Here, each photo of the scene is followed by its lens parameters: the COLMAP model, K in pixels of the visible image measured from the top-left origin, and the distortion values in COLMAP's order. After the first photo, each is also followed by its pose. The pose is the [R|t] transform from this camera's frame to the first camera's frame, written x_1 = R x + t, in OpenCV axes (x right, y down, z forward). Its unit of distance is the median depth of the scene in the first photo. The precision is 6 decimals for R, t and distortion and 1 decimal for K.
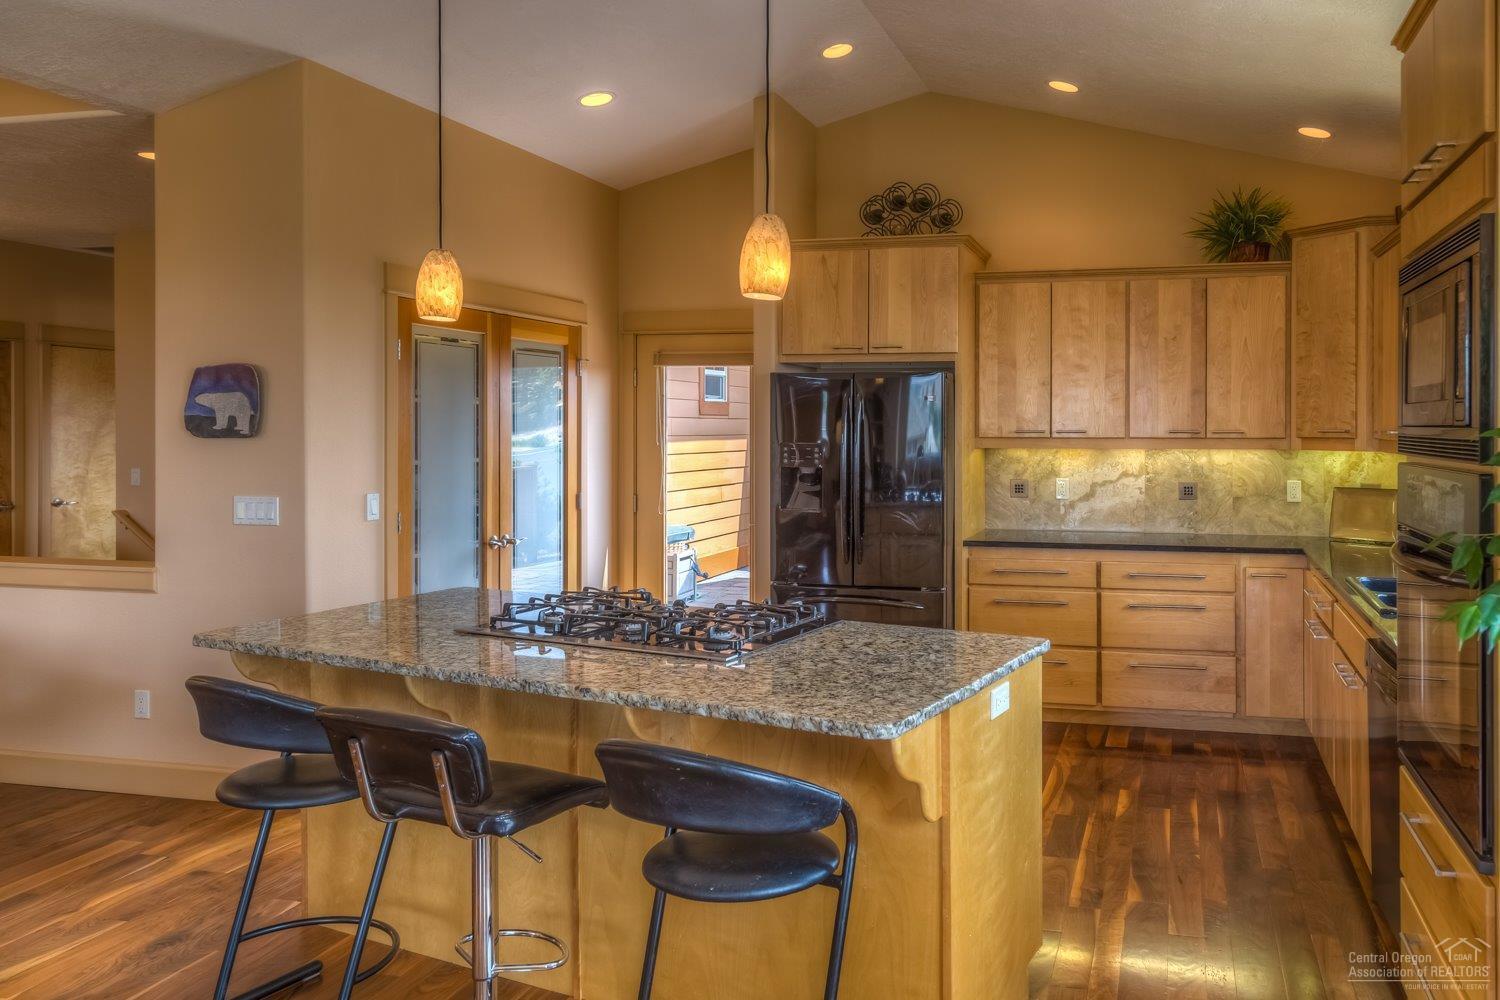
lens RADIAL K [[1100.5, 0, 925.5], [0, 1100.5, 438.3], [0, 0, 1]] dist [0.002721, 0.000778]
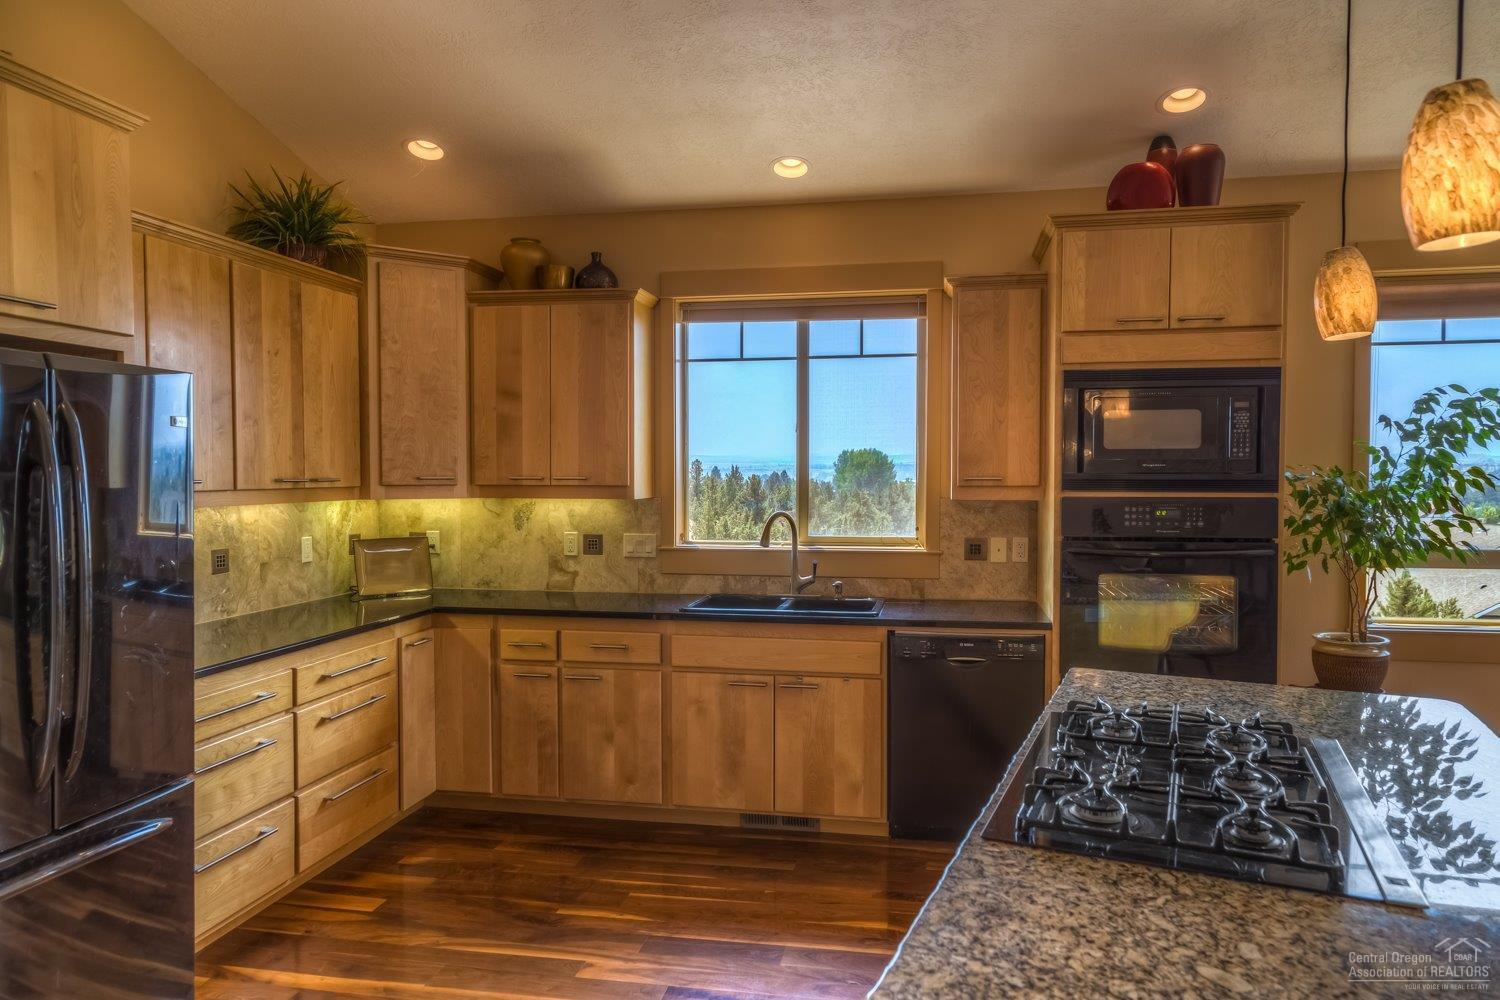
lens RADIAL K [[1011.2, 0, 756.0], [0, 1011.2, 506.8], [0, 0, 1]] dist [0.003188, -0.001532]
pose [[-0.034037, -0.036034, 0.998771, -0.463688], [0.004997, 0.999331, 0.036224, -0.011380], [-0.999408, 0.006224, -0.033835, 0.699135]]
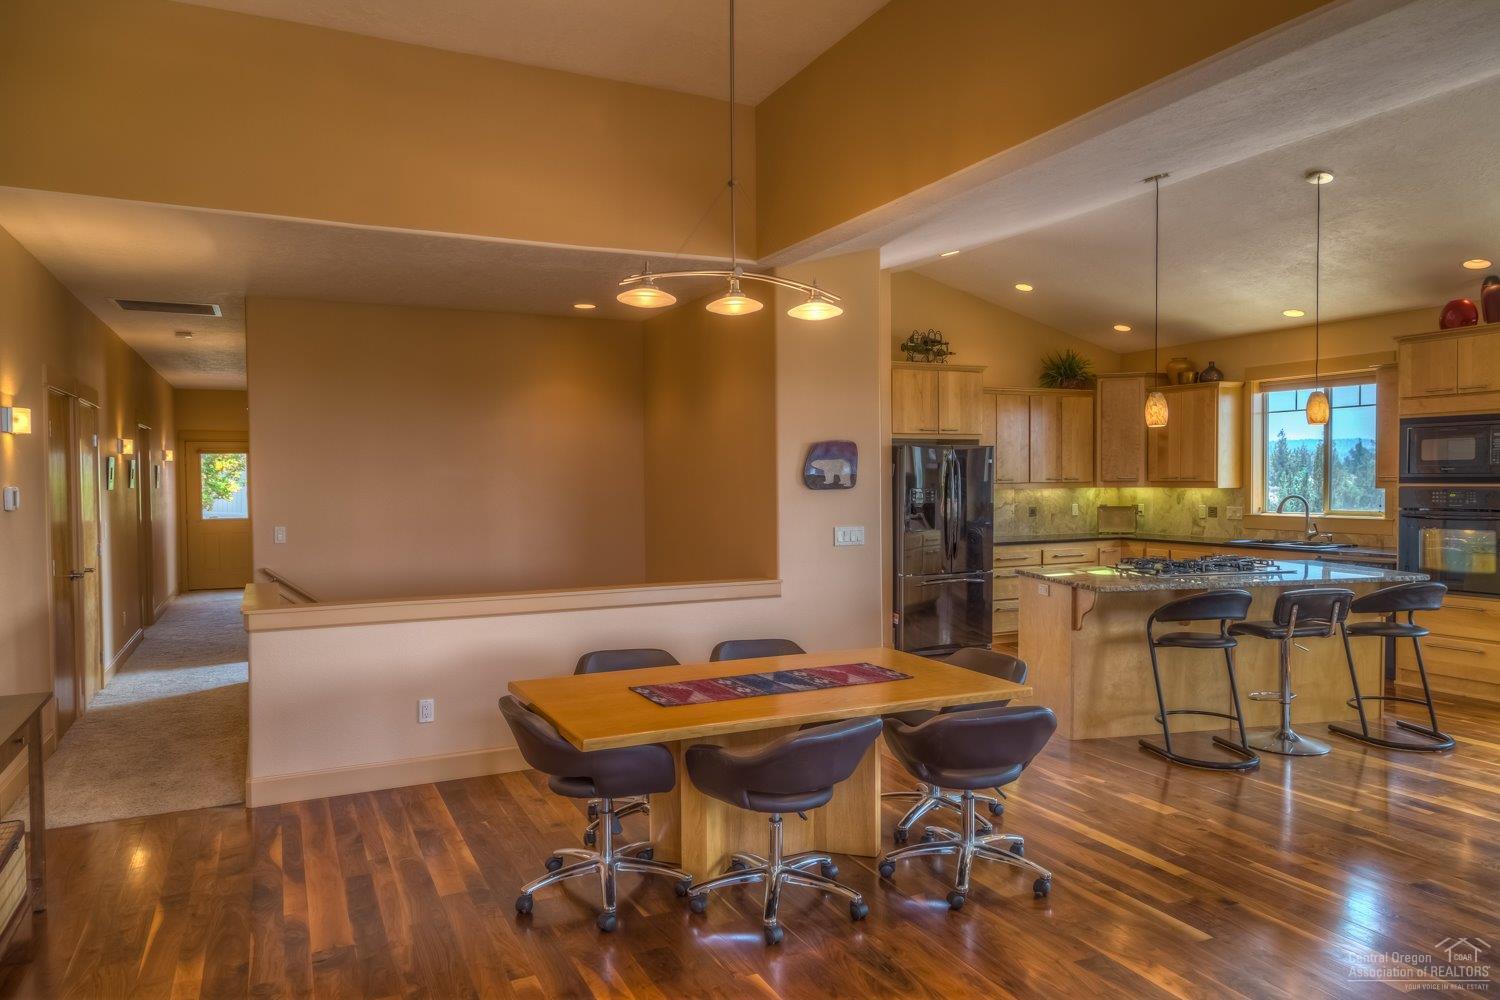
lens RADIAL K [[1011.2, 0, 756.0], [0, 1011.2, 506.8], [0, 0, 1]] dist [0.003188, -0.001532]
pose [[0.781118, -0.026959, 0.623801, -1.215021], [0.012859, 0.999550, 0.027096, -0.011652], [-0.624251, -0.013144, 0.781114, -0.020033]]
